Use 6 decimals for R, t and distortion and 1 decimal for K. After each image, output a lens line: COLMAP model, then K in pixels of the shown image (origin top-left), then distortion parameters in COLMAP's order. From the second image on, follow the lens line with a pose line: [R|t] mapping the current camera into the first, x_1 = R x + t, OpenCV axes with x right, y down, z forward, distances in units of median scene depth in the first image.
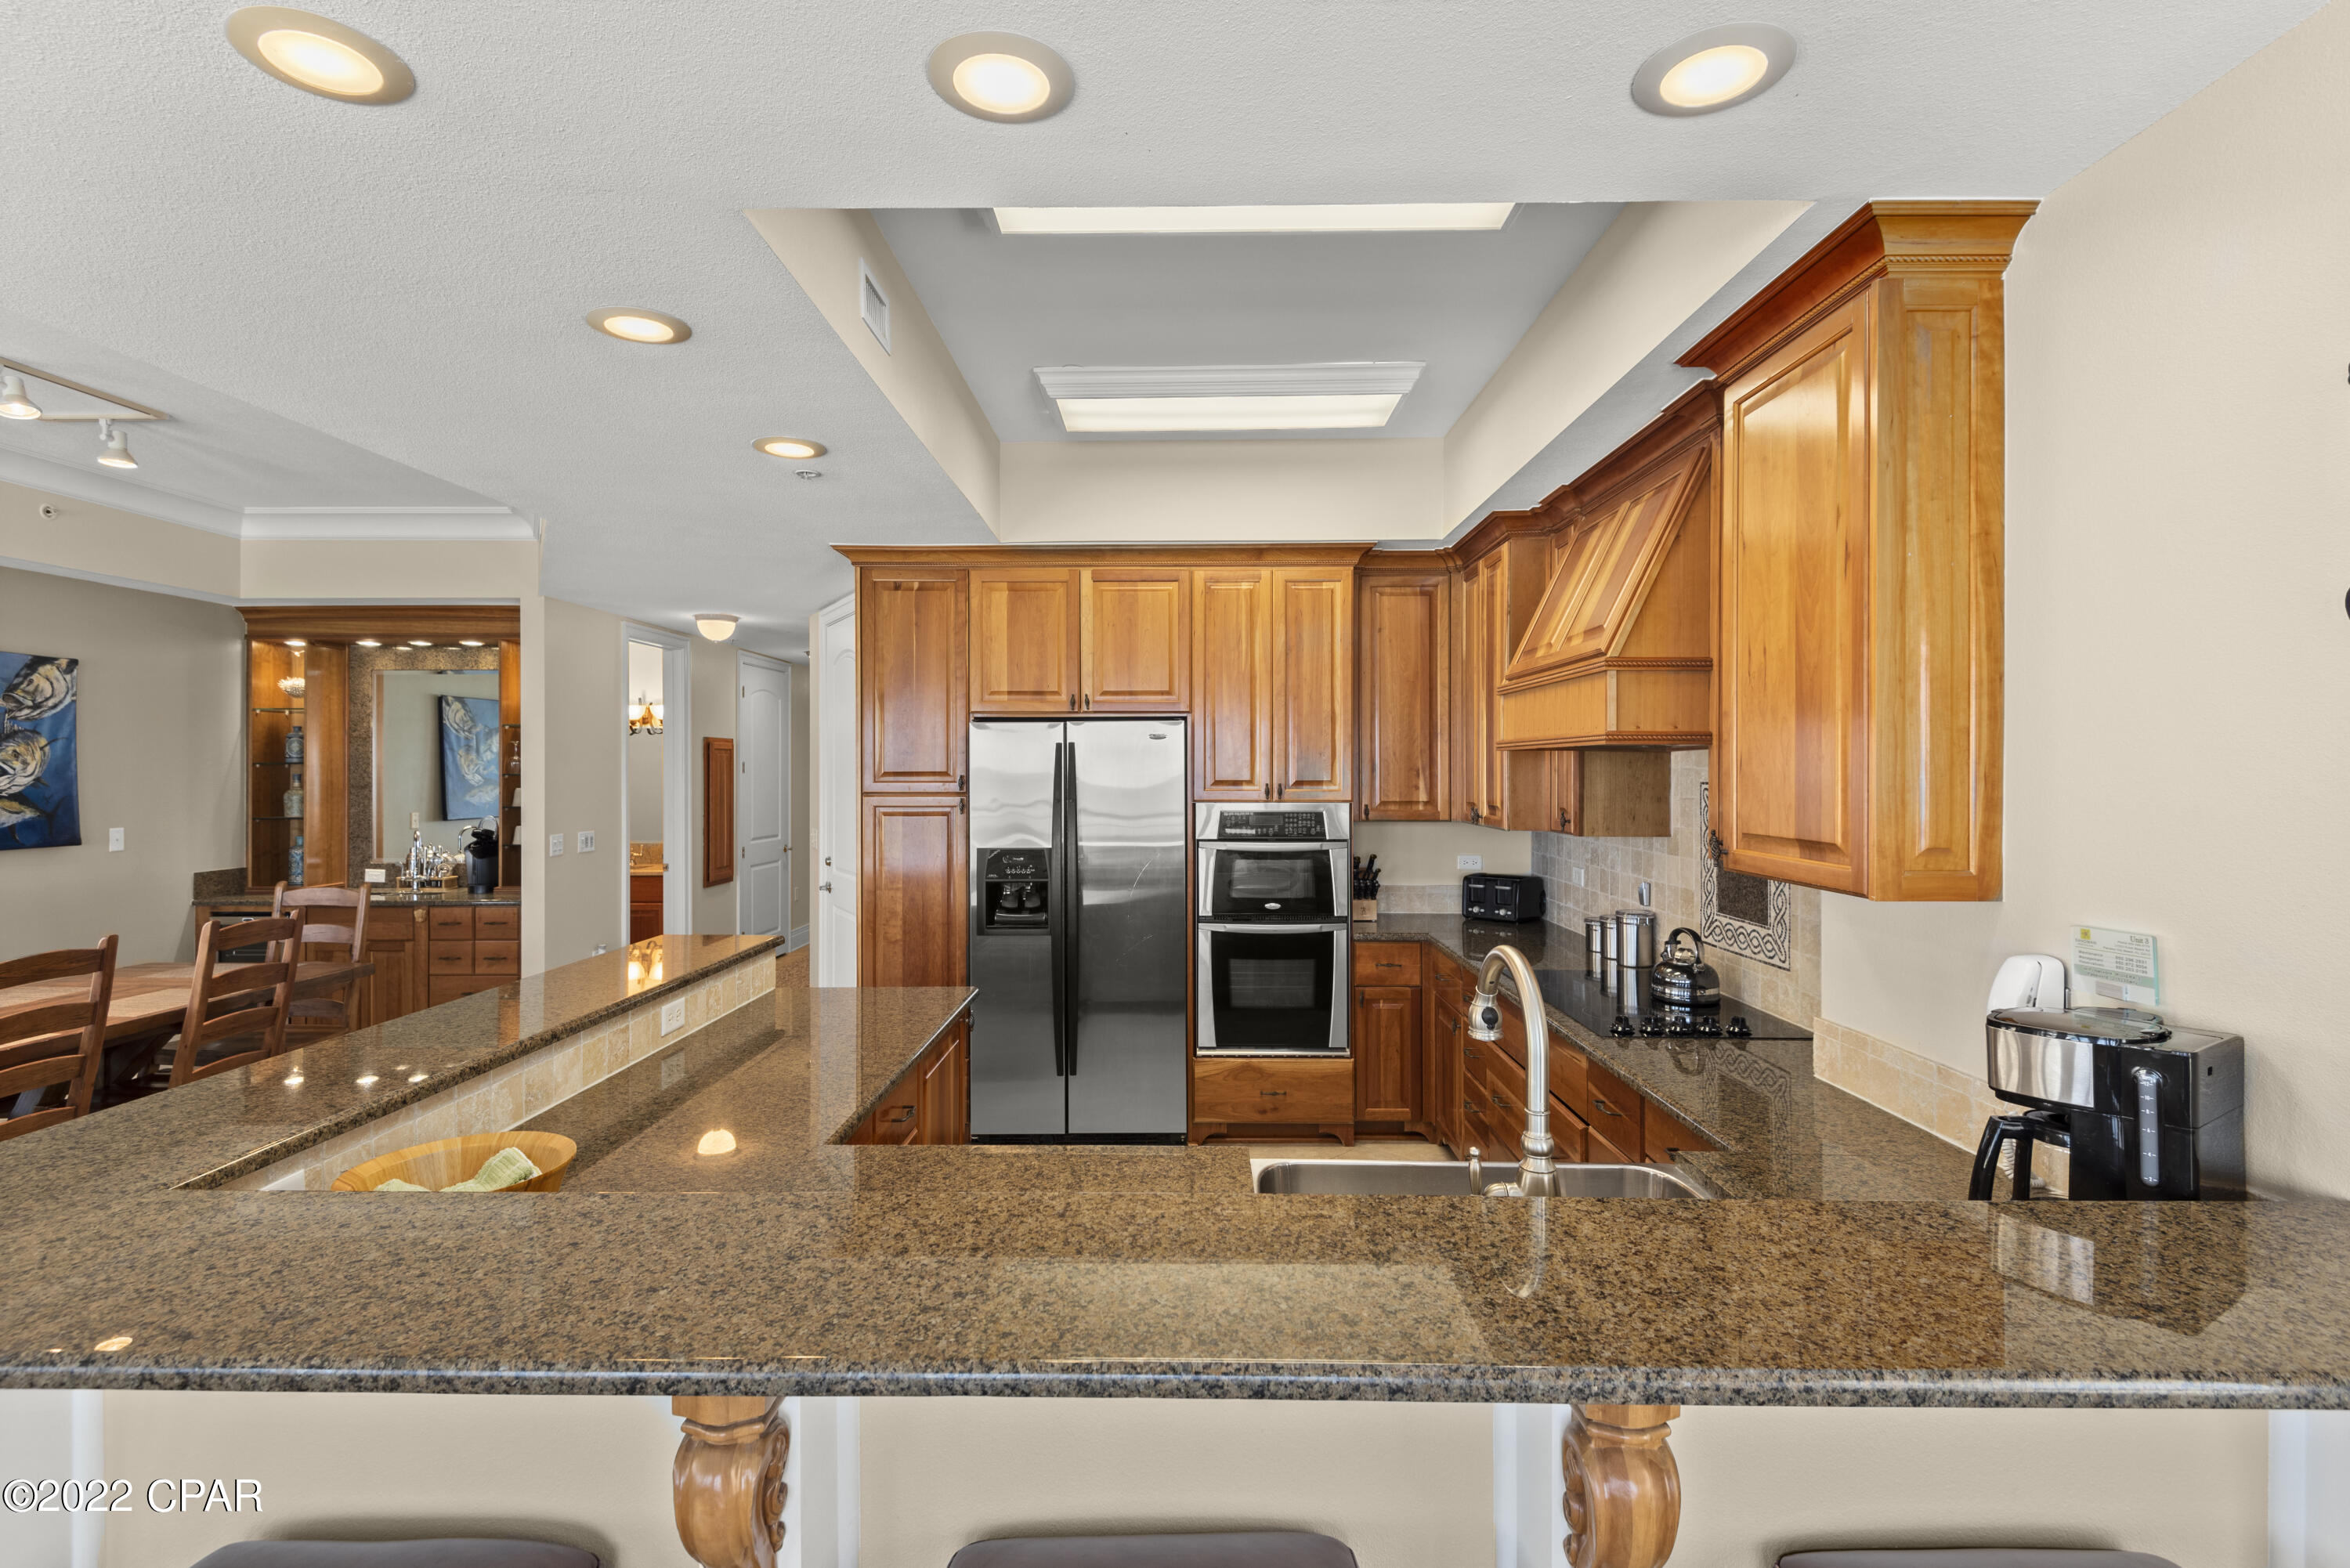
lens RADIAL K [[1098.4, 0, 1173.4], [0, 1098.4, 768.5], [0, 0, 1]] dist [0.025878, -0.013838]
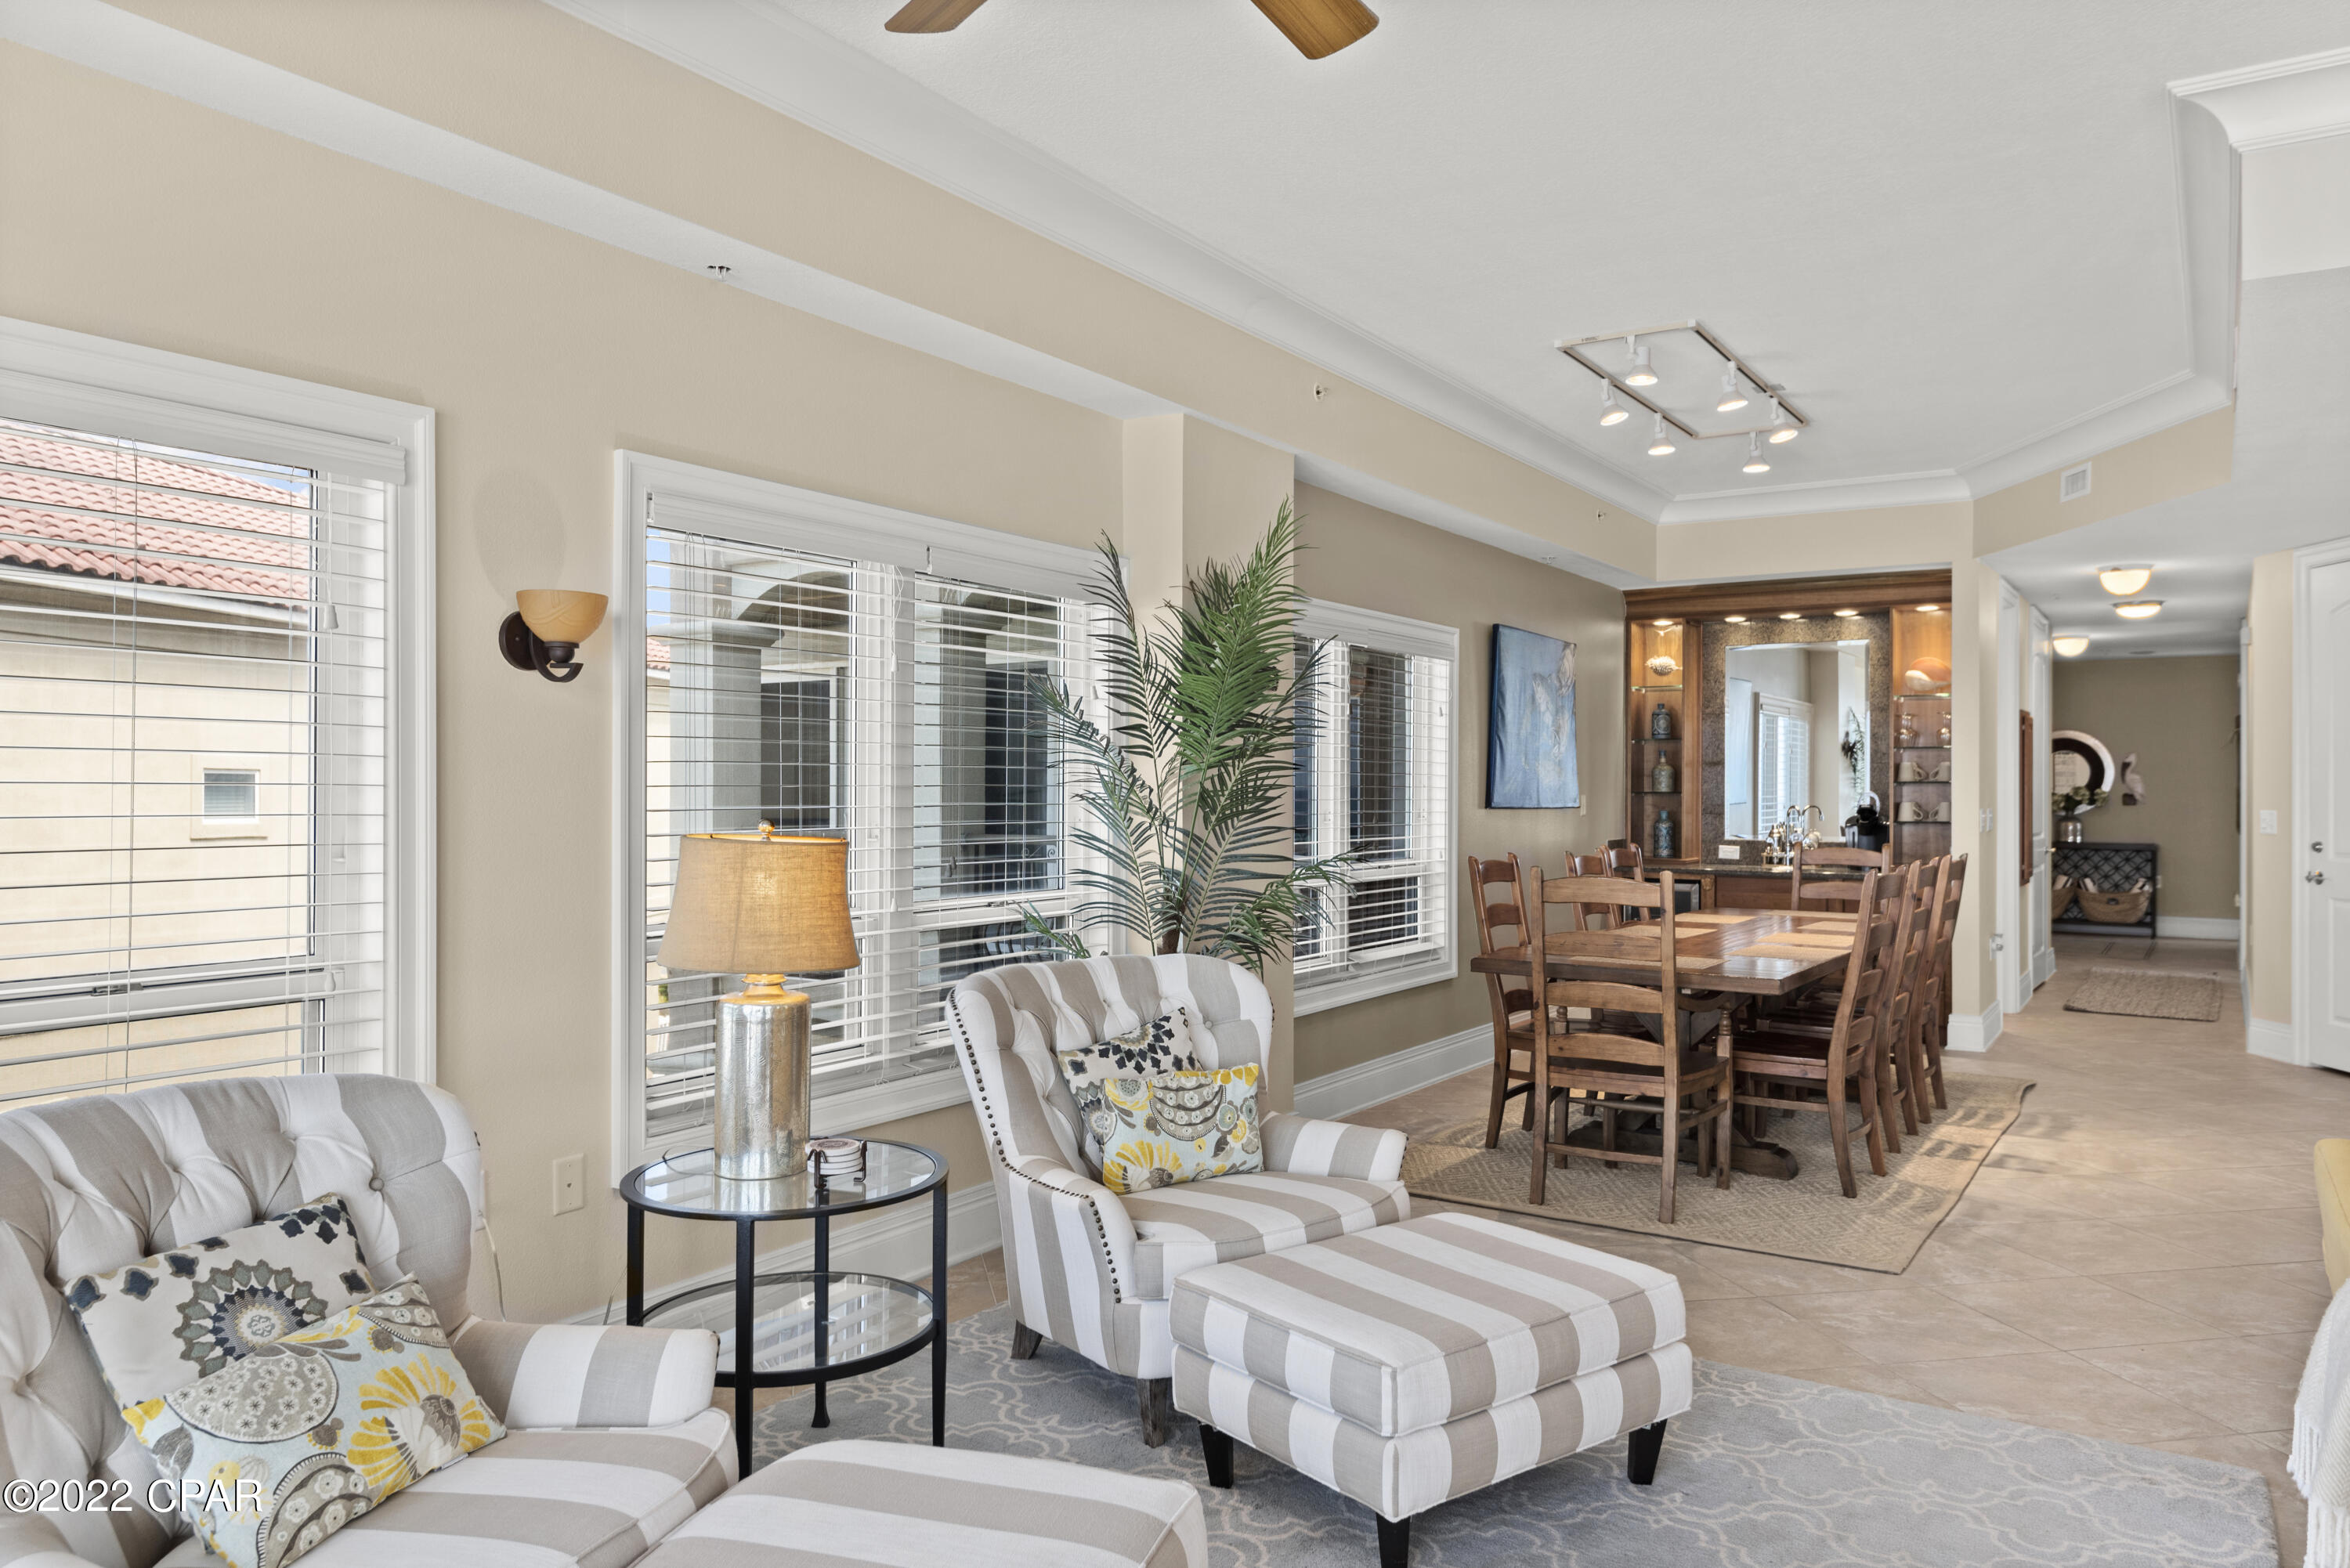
lens RADIAL K [[1605.7, 0, 1175.0], [0, 1605.7, 784.0], [0, 0, 1]] dist [0.021792, 0.004460]
pose [[0.848276, 0.003497, -0.529543, -0.486519], [-0.004098, 0.999992, 0.000039, 0.048584], [0.529539, 0.002137, 0.848283, -0.632902]]
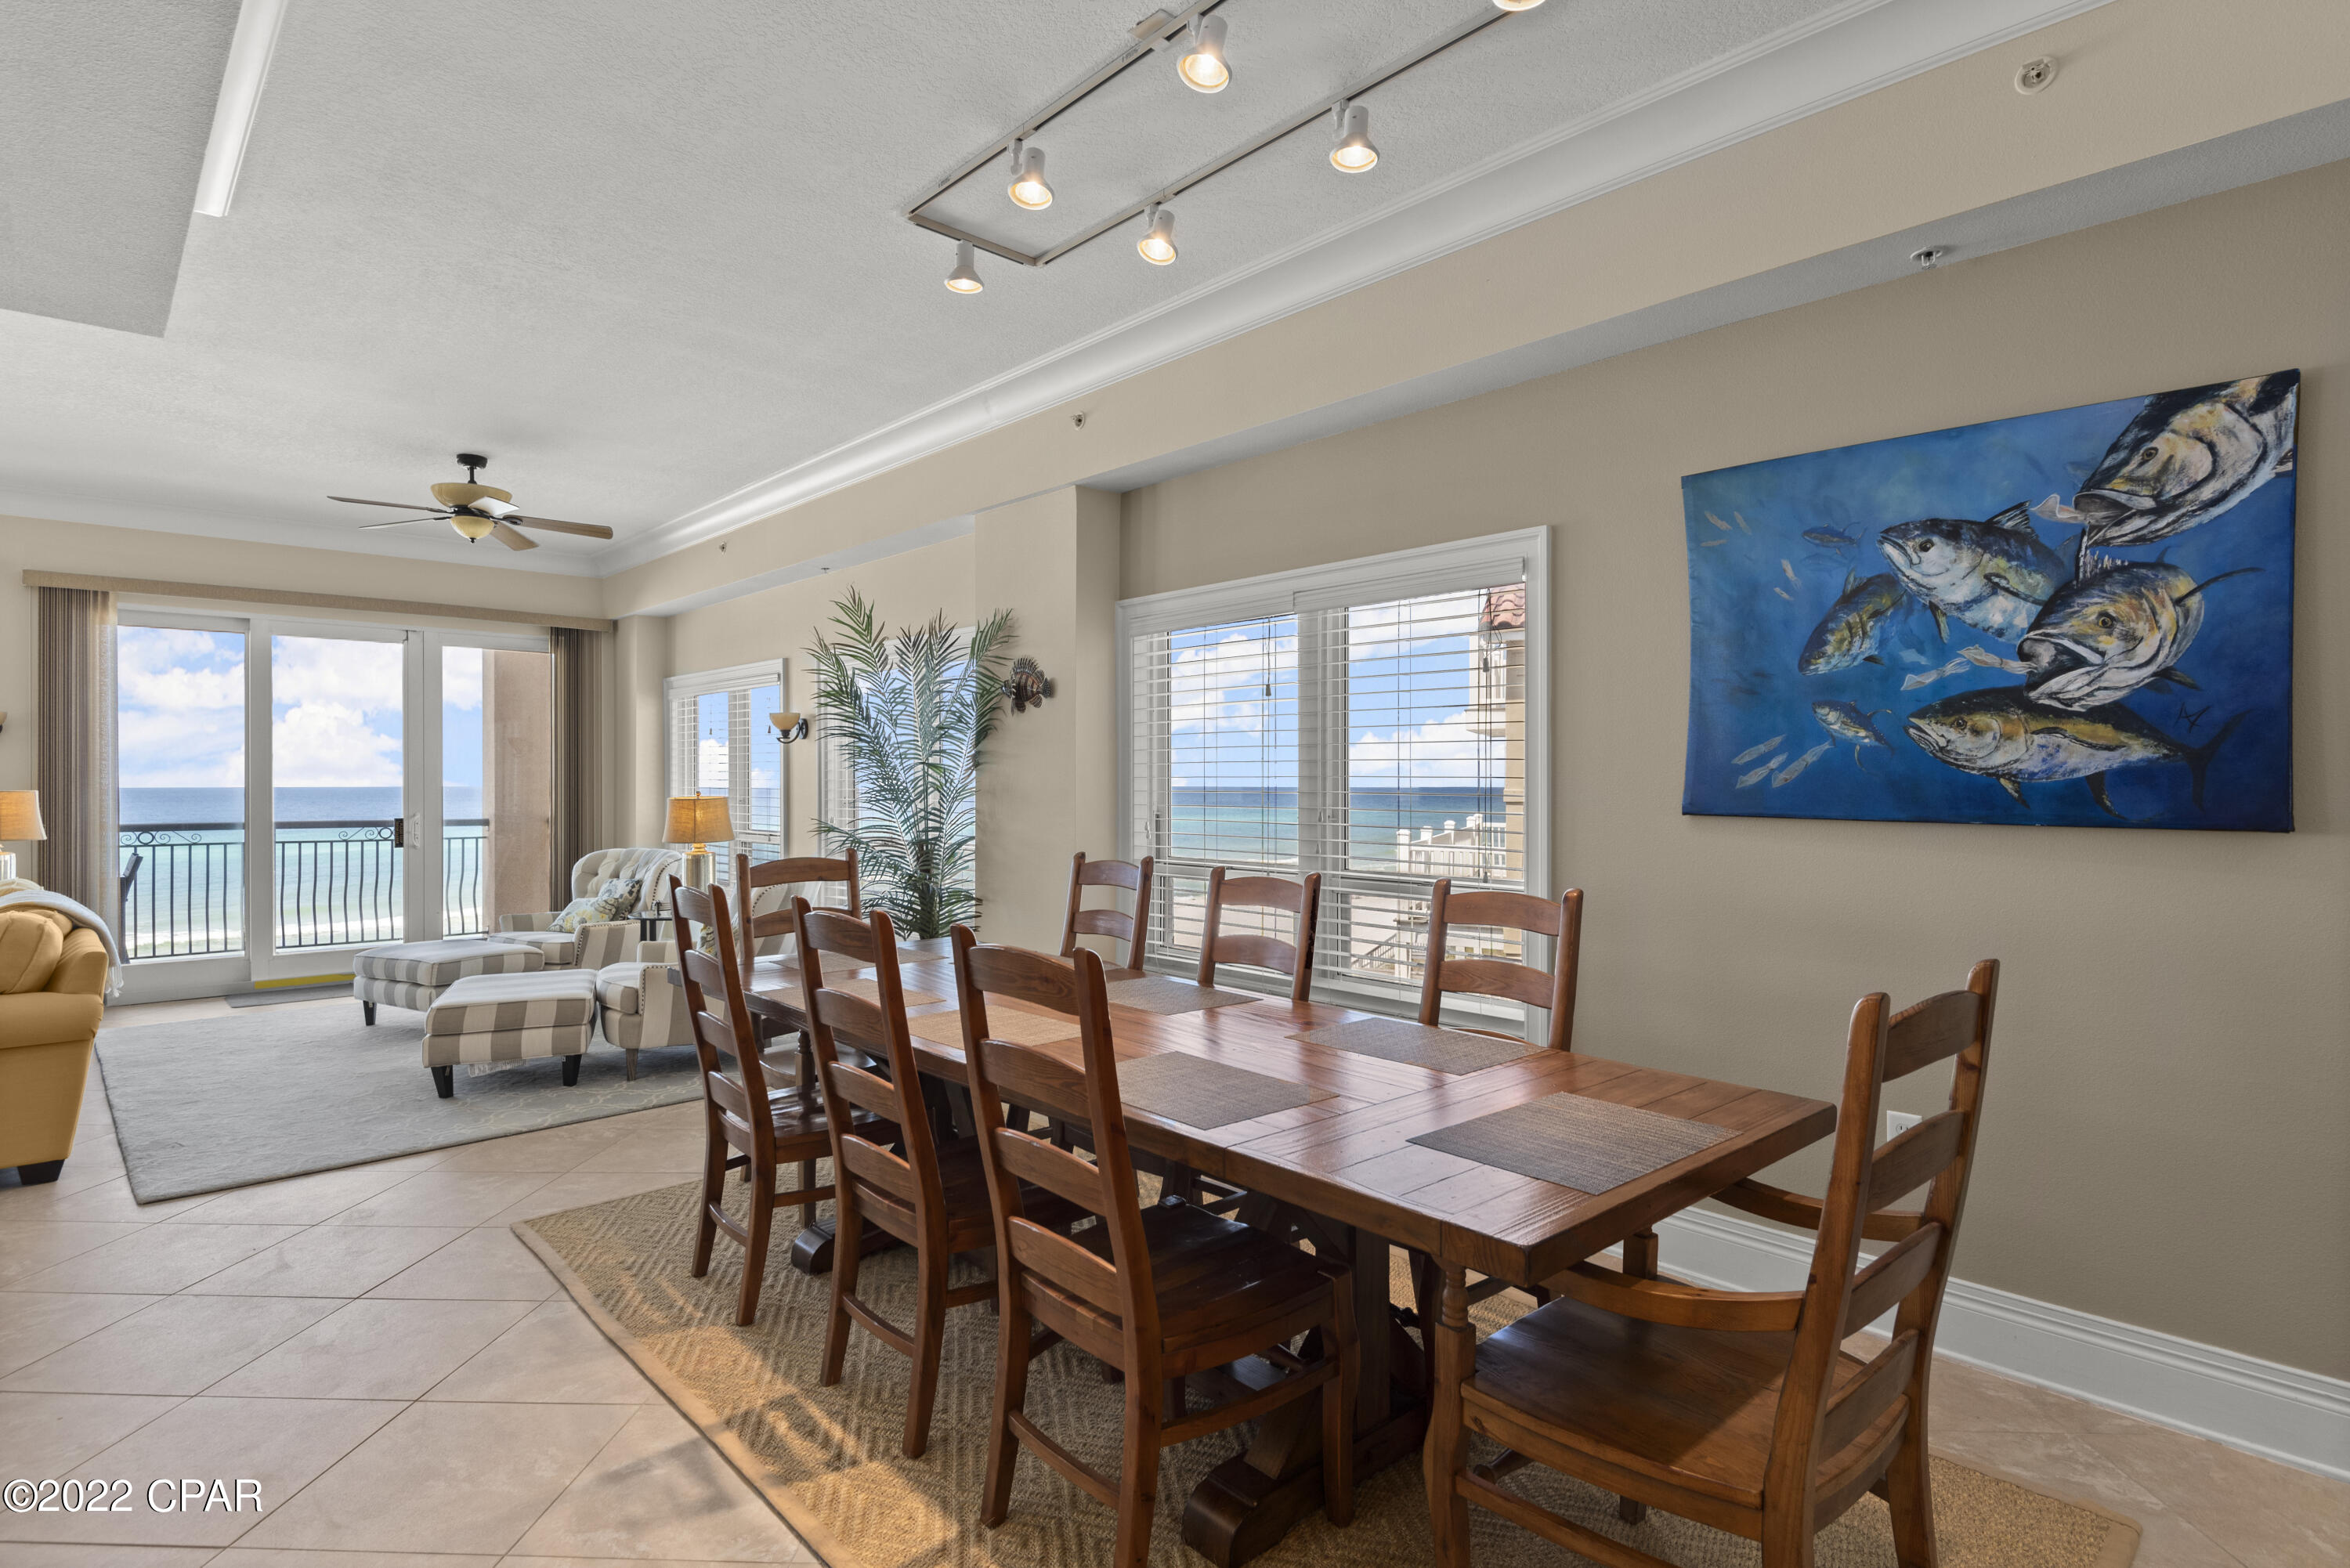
lens RADIAL K [[1202.9, 0, 1172.7], [0, 1202.9, 777.4], [0, 0, 1]] dist [0.038834, -0.043771]
pose [[-0.728744, -0.003616, -0.684777, -0.412767], [-0.000520, 0.999989, -0.004726, 0.053922], [0.684786, -0.003088, -0.728737, 1.087976]]
